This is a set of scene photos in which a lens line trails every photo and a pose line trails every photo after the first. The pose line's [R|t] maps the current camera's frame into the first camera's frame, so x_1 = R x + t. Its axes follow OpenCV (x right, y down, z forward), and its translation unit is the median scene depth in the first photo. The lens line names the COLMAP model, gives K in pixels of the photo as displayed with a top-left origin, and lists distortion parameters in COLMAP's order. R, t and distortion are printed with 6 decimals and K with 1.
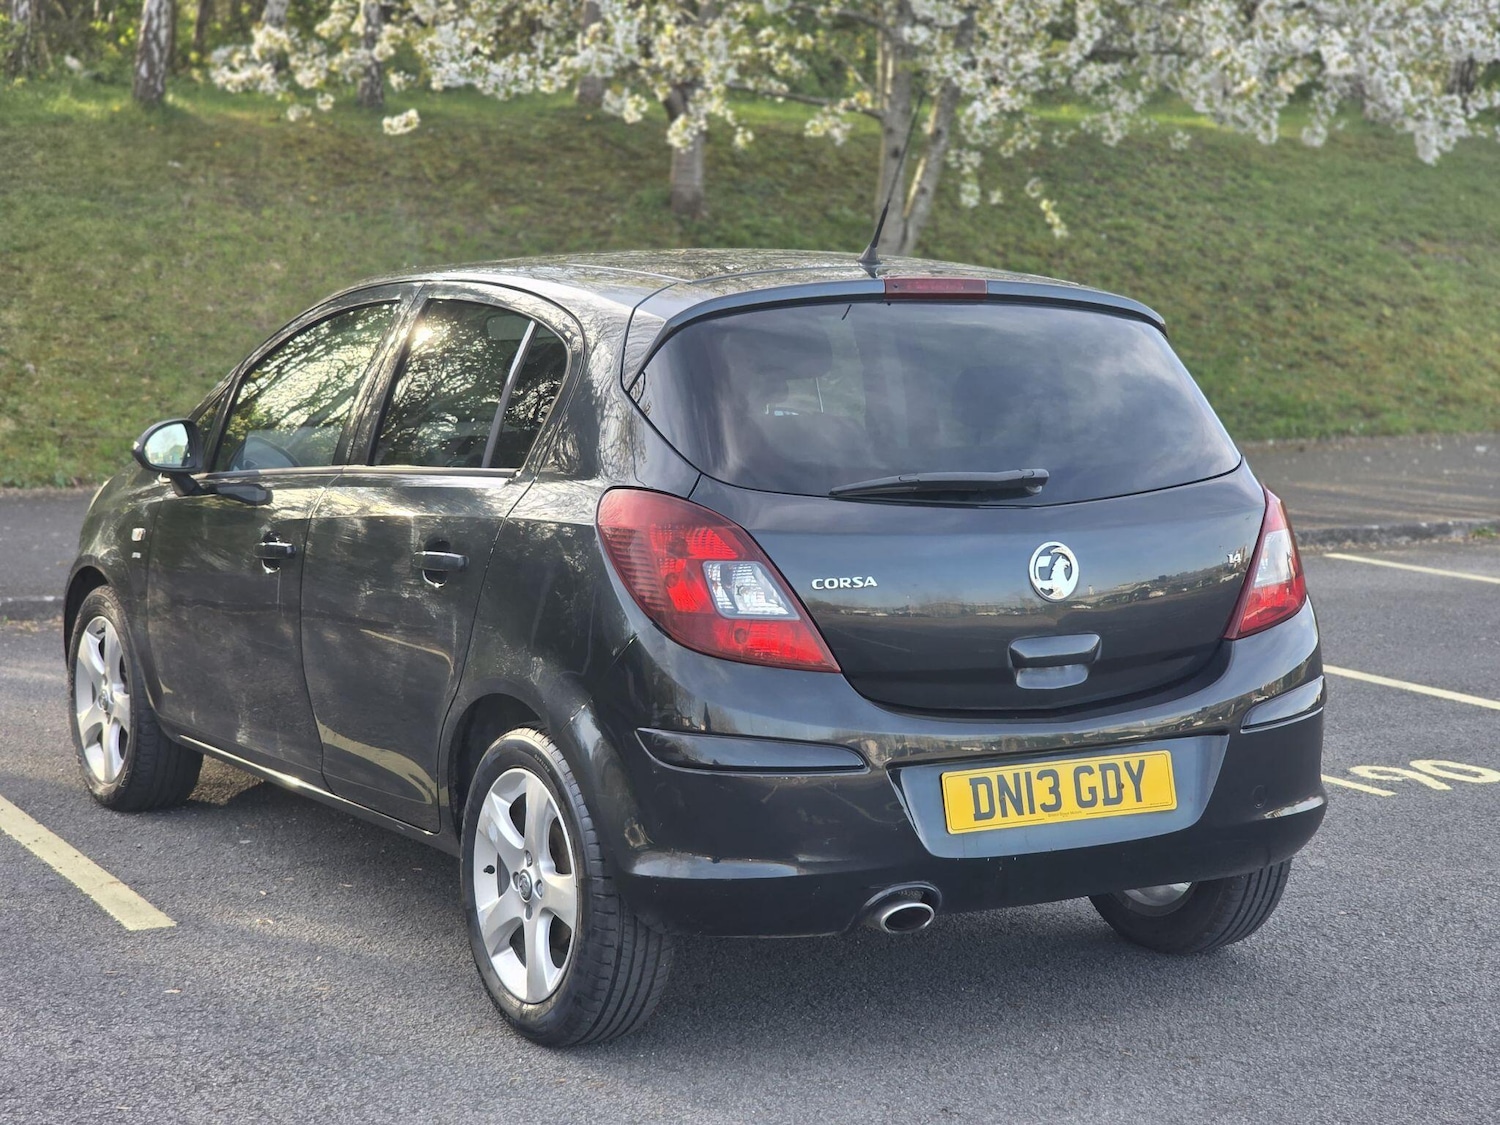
lens RADIAL K [[2920.2, 0, 755.0], [0, 2920.2, 489.9], [0, 0, 1]] dist [-0.030757, 0.459409]
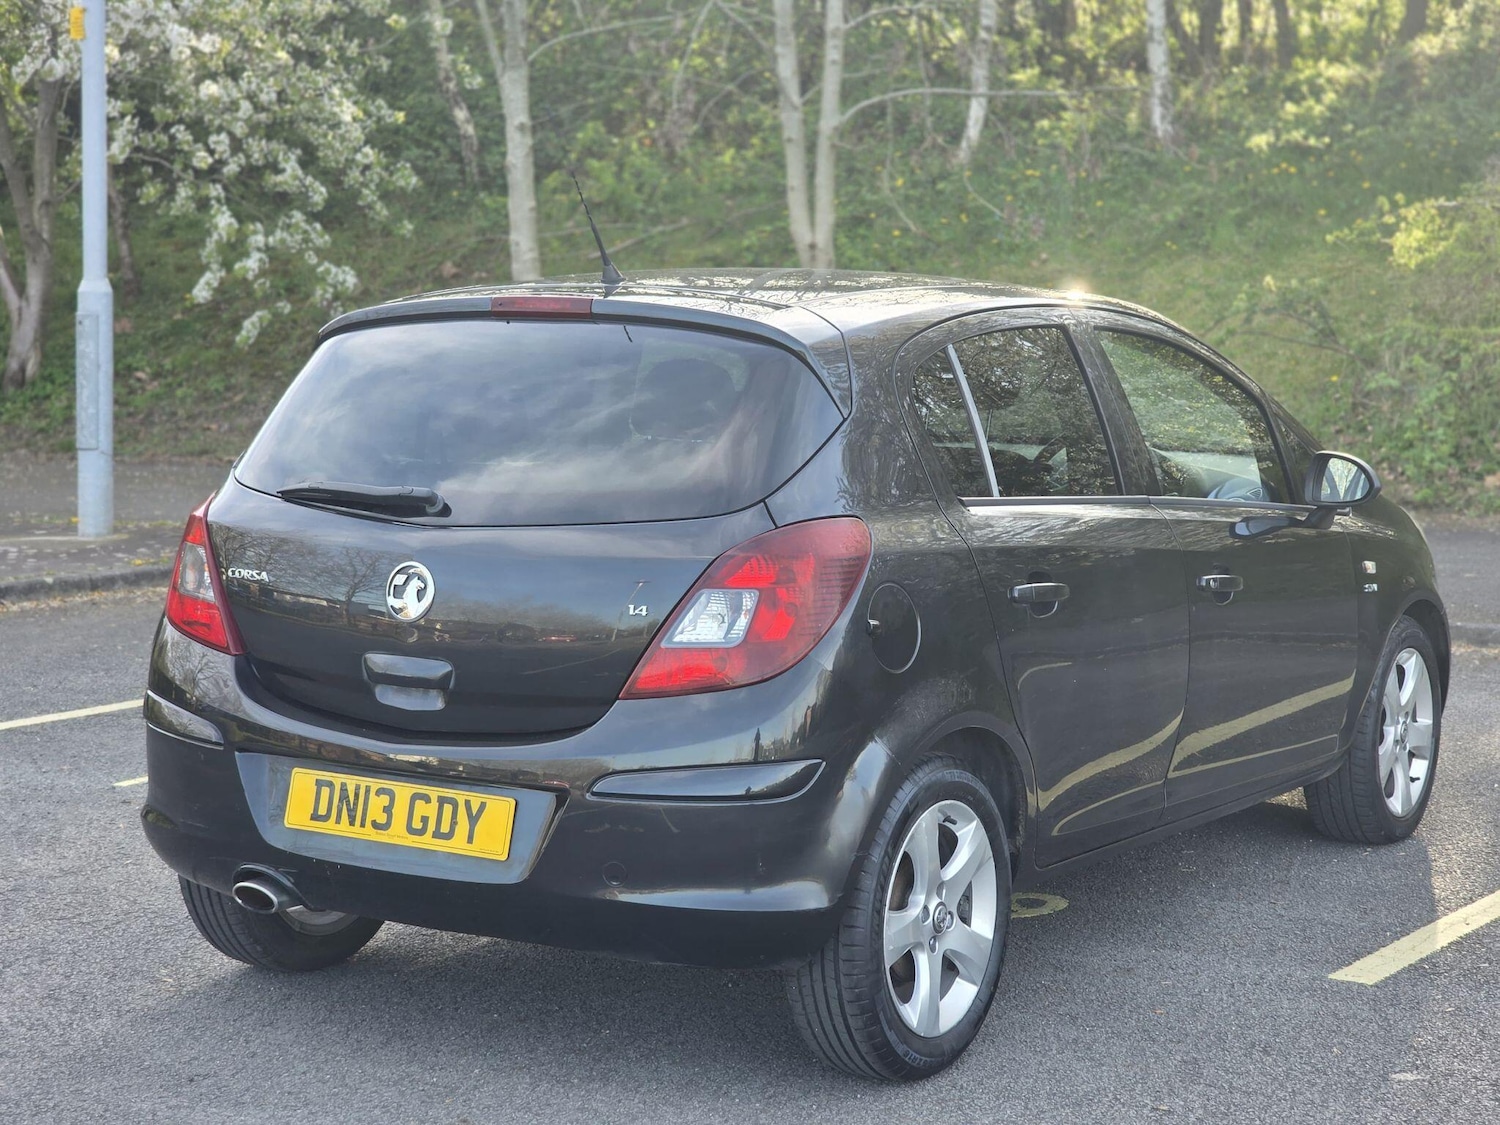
lens RADIAL K [[2920.2, 0, 755.0], [0, 2920.2, 489.9], [0, 0, 1]] dist [-0.030757, 0.459409]
pose [[0.453626, 0.072088, -0.888272, 1.013444], [-0.081393, 0.995909, 0.039258, -0.053592], [0.887468, 0.054491, 0.457637, 0.638033]]
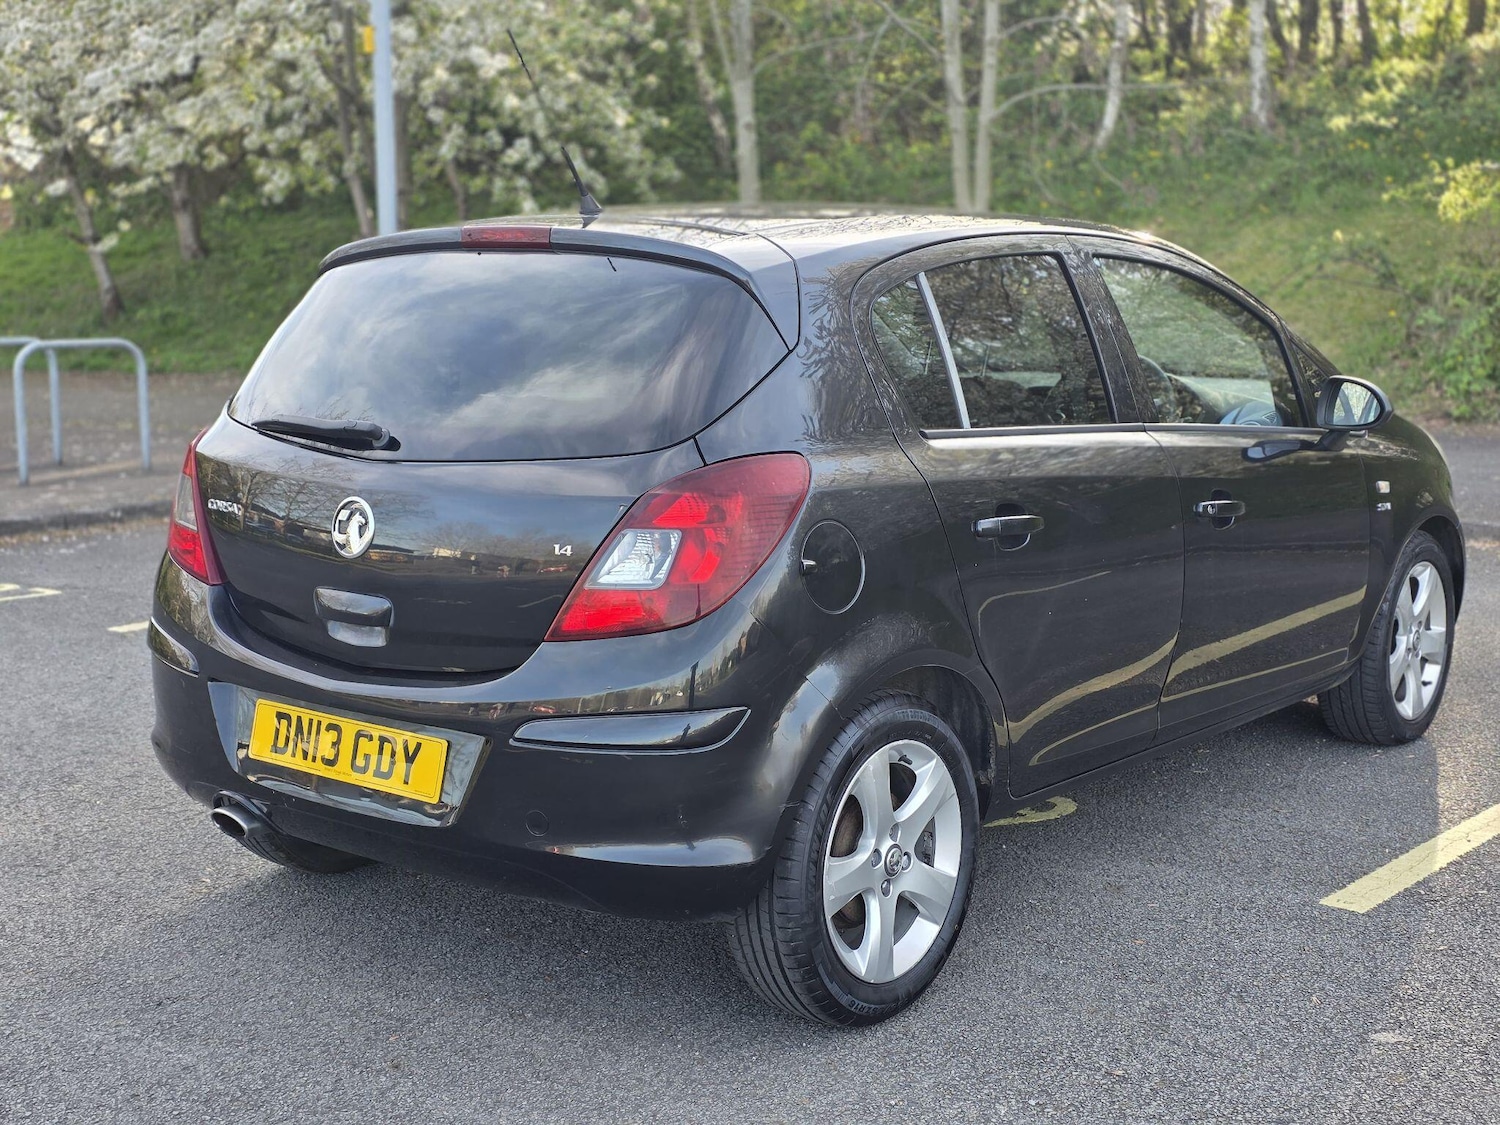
lens RADIAL K [[2018.5, 0, 760.3], [0, 2018.5, 566.8], [0, 0, 1]] dist [0.161384, -0.446782]
pose [[0.350763, 0.144651, -0.925225, 0.766474], [-0.071484, 0.989251, 0.127560, -0.054199], [0.933732, 0.021396, 0.357333, 0.869818]]
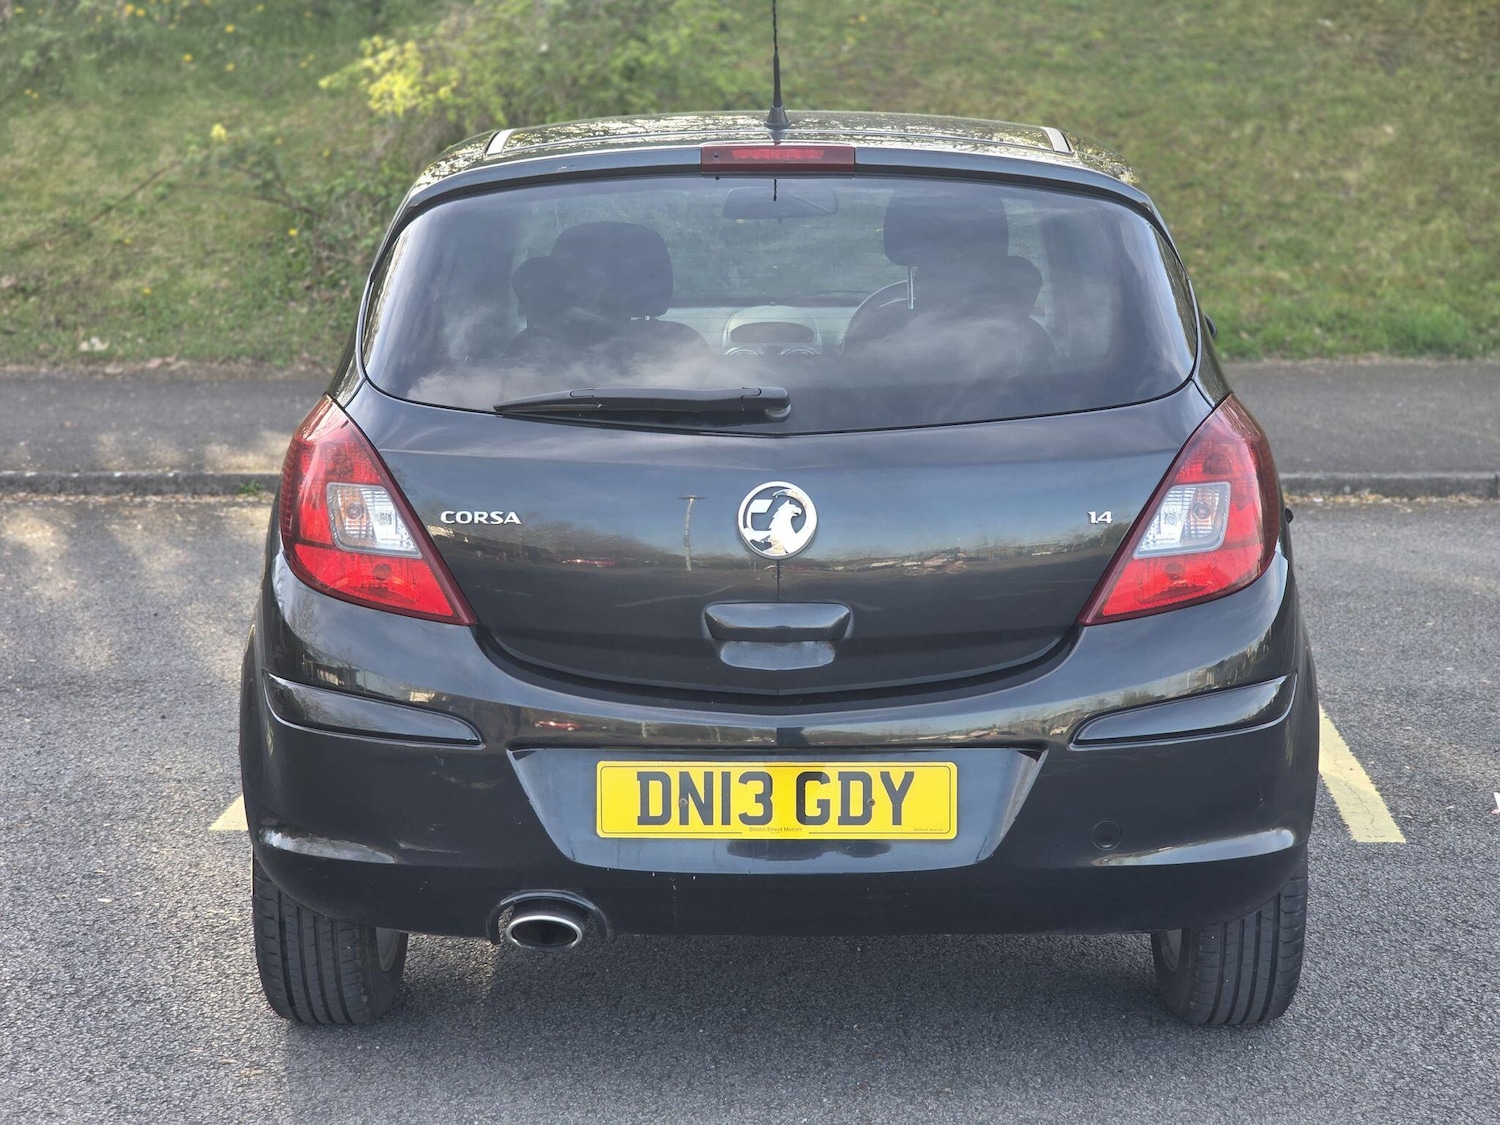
lens RADIAL K [[2920.2, 0, 755.0], [0, 2920.2, 489.9], [0, 0, 1]] dist [-0.030757, 0.459409]
pose [[0.855517, 0.059739, -0.514317, 0.489406], [-0.036200, 0.997792, 0.055681, -0.022900], [0.516508, -0.029017, 0.855791, 0.323749]]
